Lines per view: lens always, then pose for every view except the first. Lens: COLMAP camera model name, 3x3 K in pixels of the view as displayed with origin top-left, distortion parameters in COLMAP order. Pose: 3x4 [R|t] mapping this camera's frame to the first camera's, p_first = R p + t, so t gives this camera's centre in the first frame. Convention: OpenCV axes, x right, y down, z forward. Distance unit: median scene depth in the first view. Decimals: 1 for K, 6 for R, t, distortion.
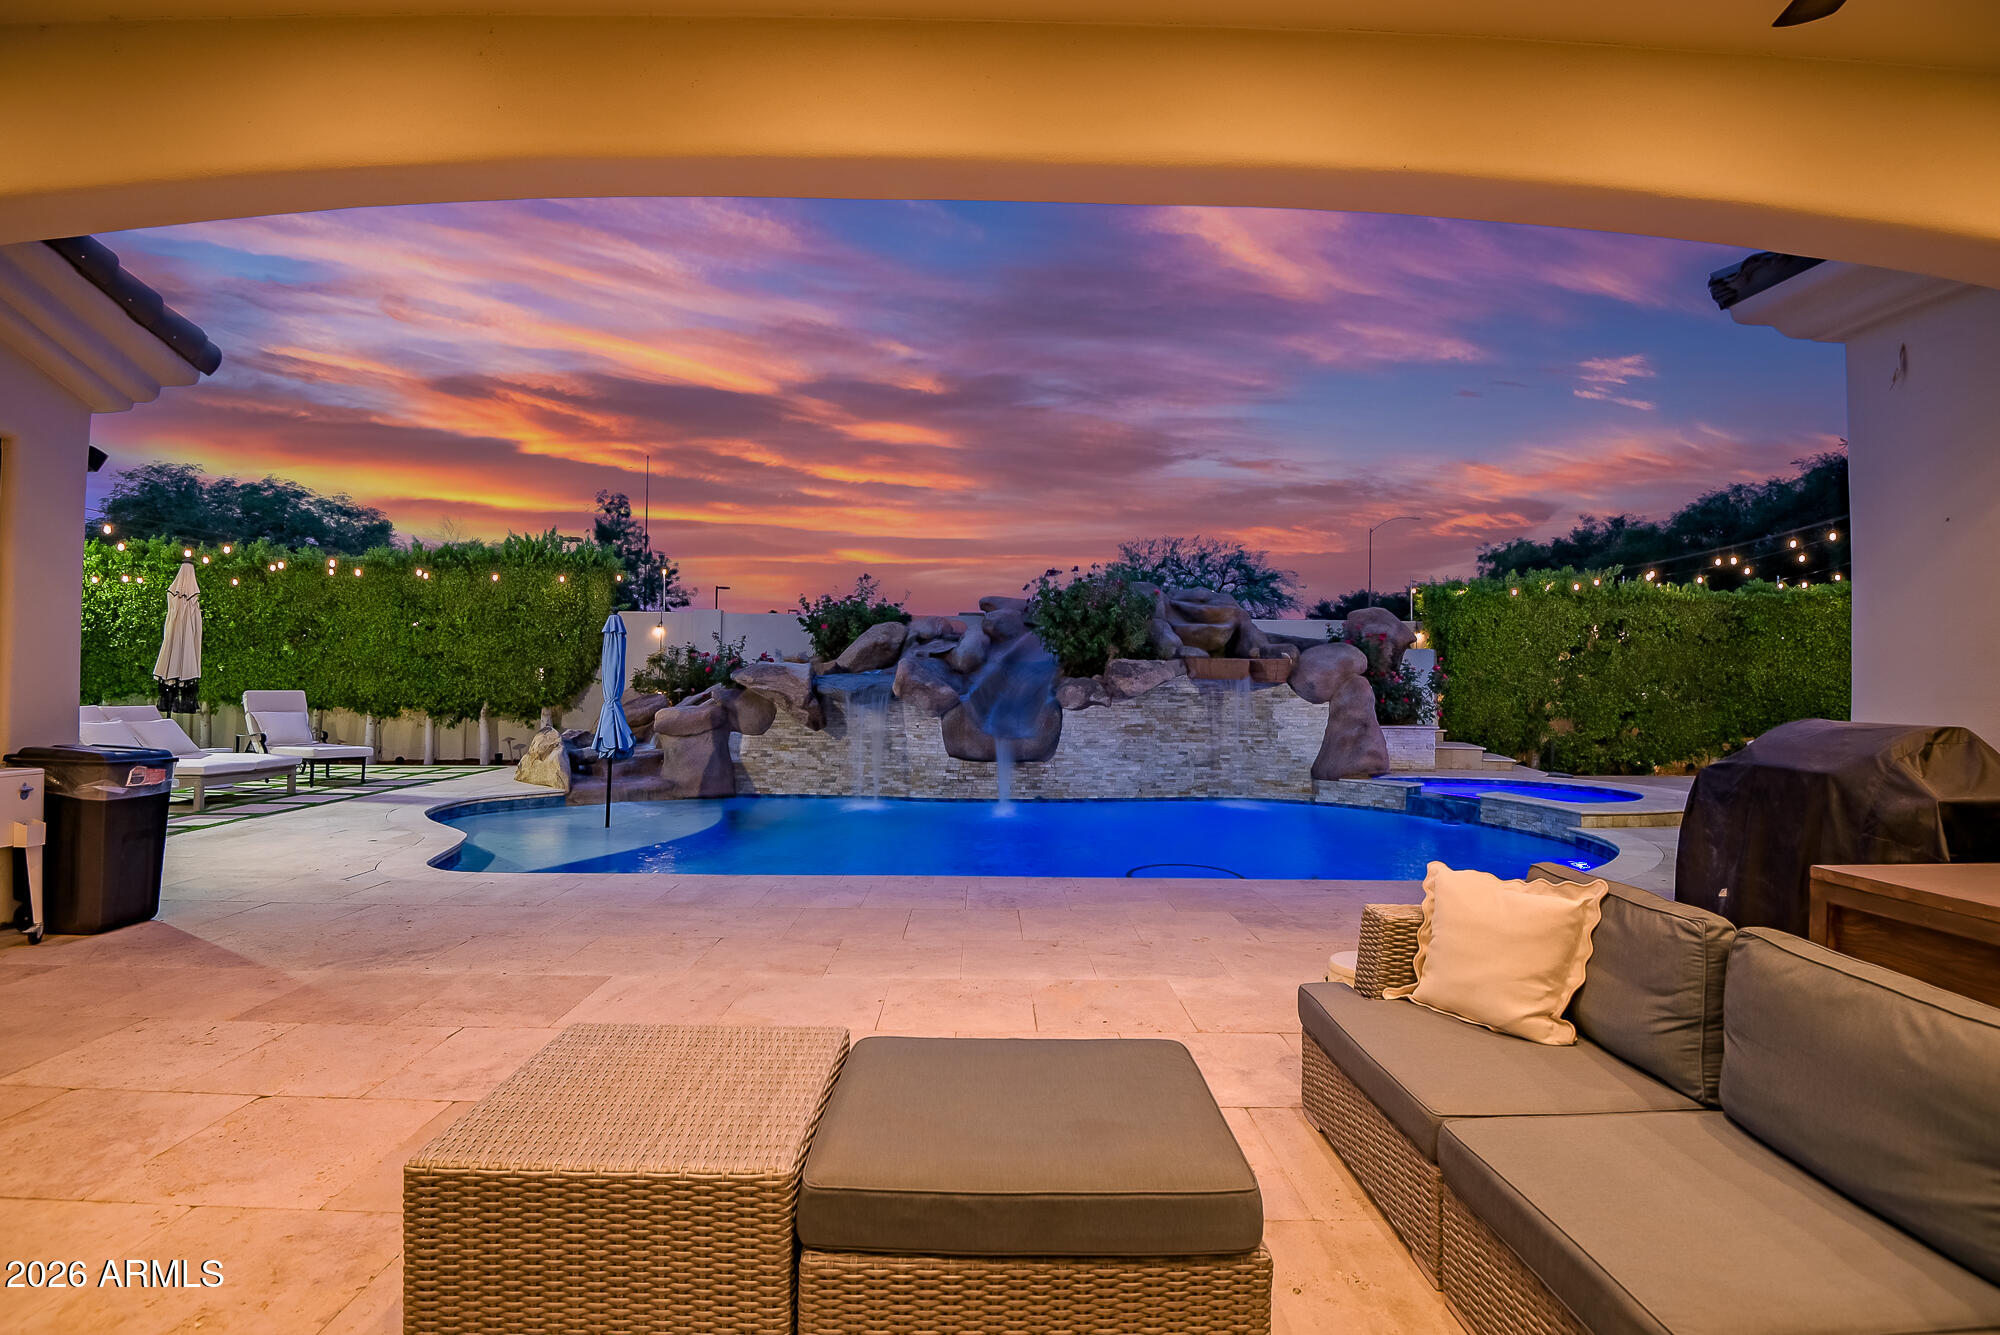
lens RADIAL K [[927.3, 0, 1000.0], [0, 927.3, 667.5], [0, 0, 1]] dist [0.000793, -0.000605]
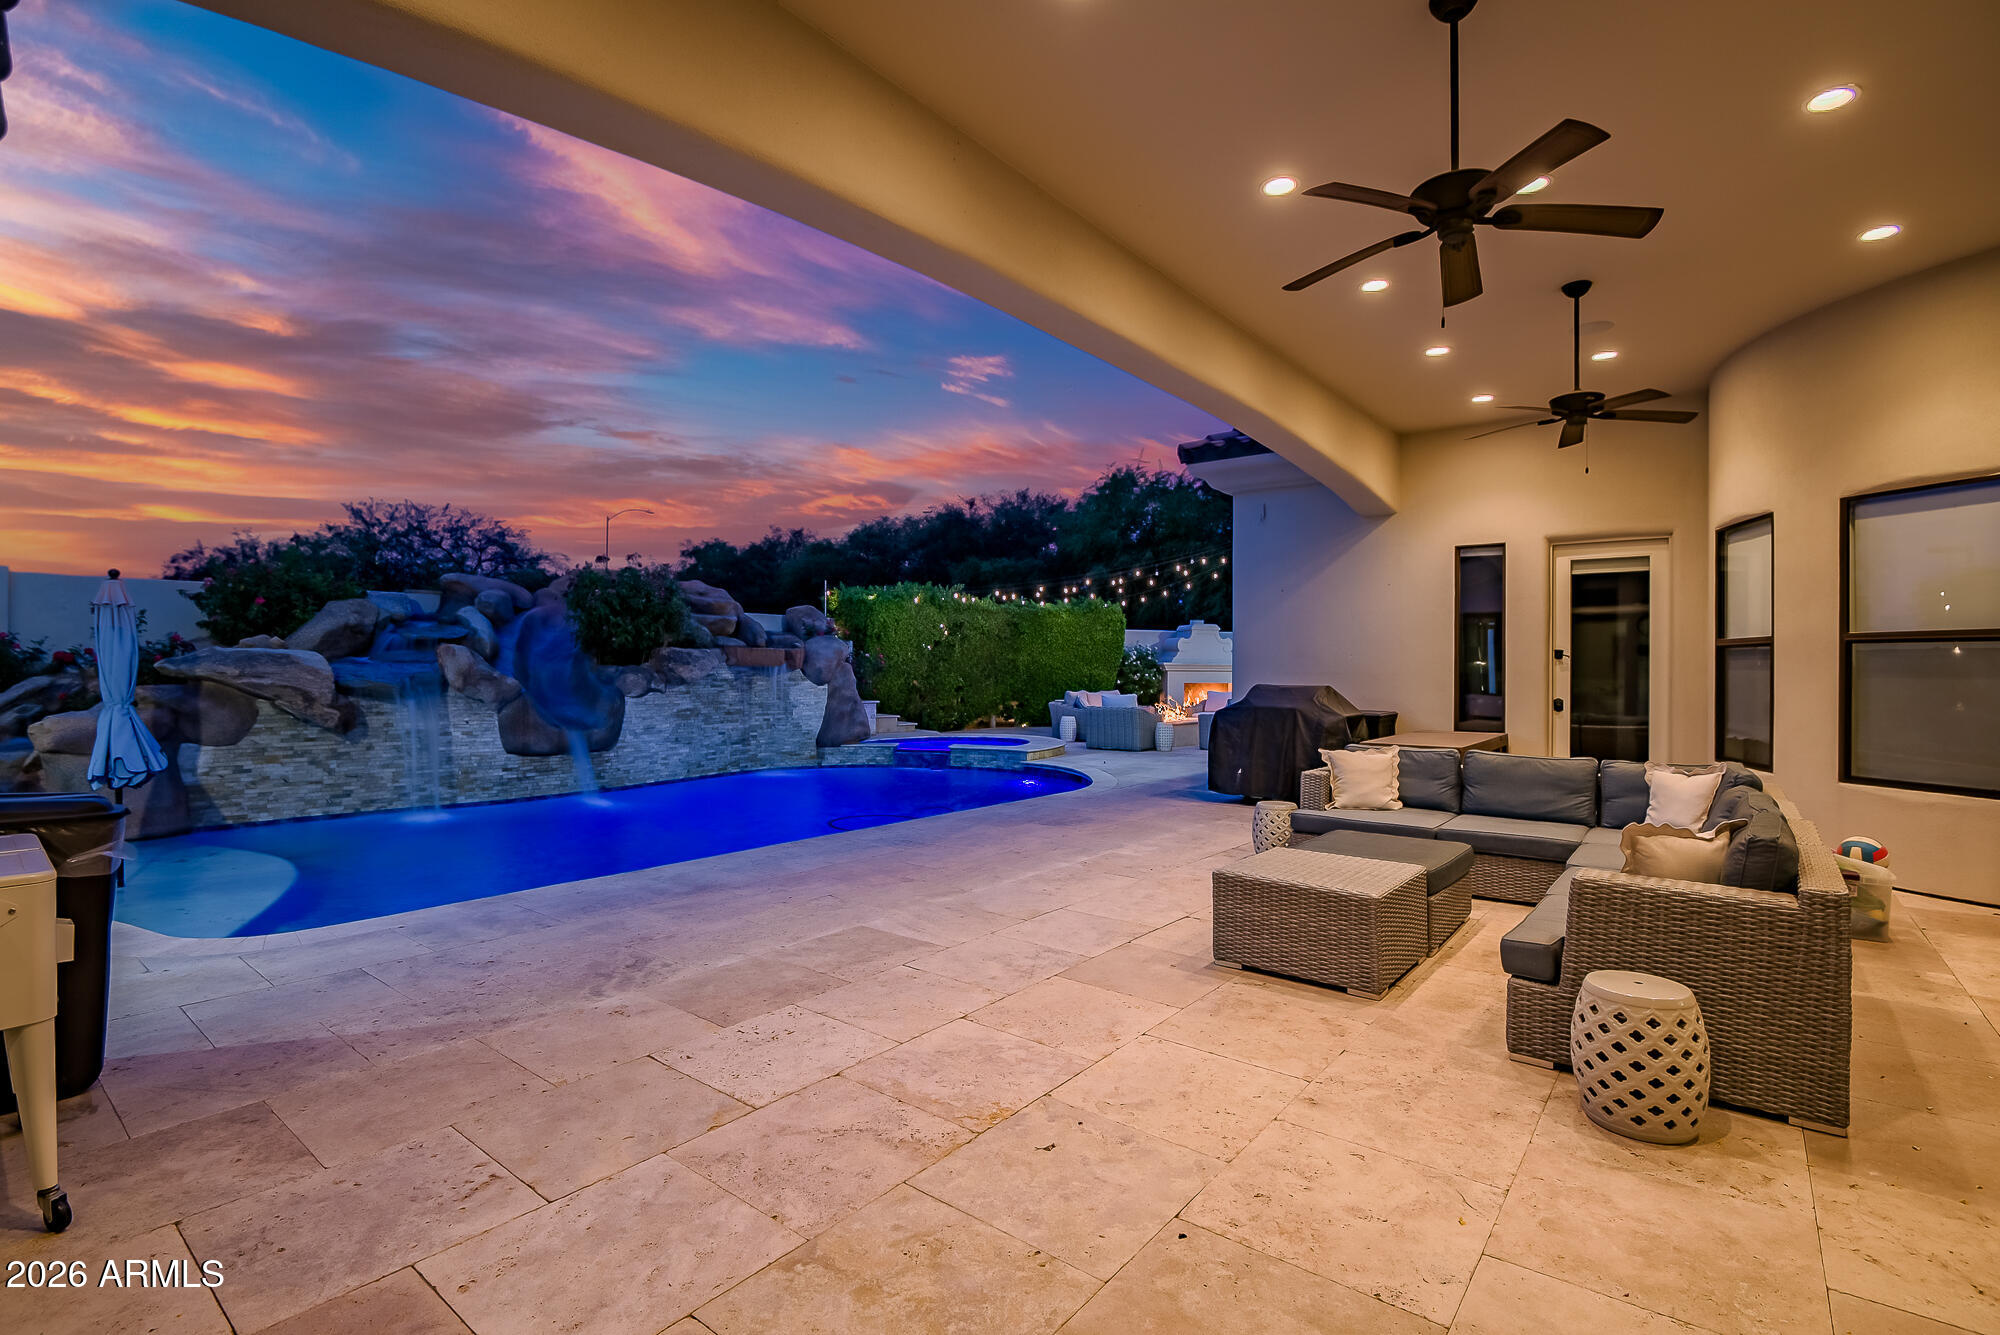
lens RADIAL K [[927.3, 0, 1000.0], [0, 927.3, 667.5], [0, 0, 1]] dist [0.000793, -0.000605]
pose [[0.635781, -0.008918, 0.771818, -0.446636], [-0.004860, 0.999867, 0.015557, -0.004720], [-0.771854, -0.013642, 0.635653, 0.046574]]
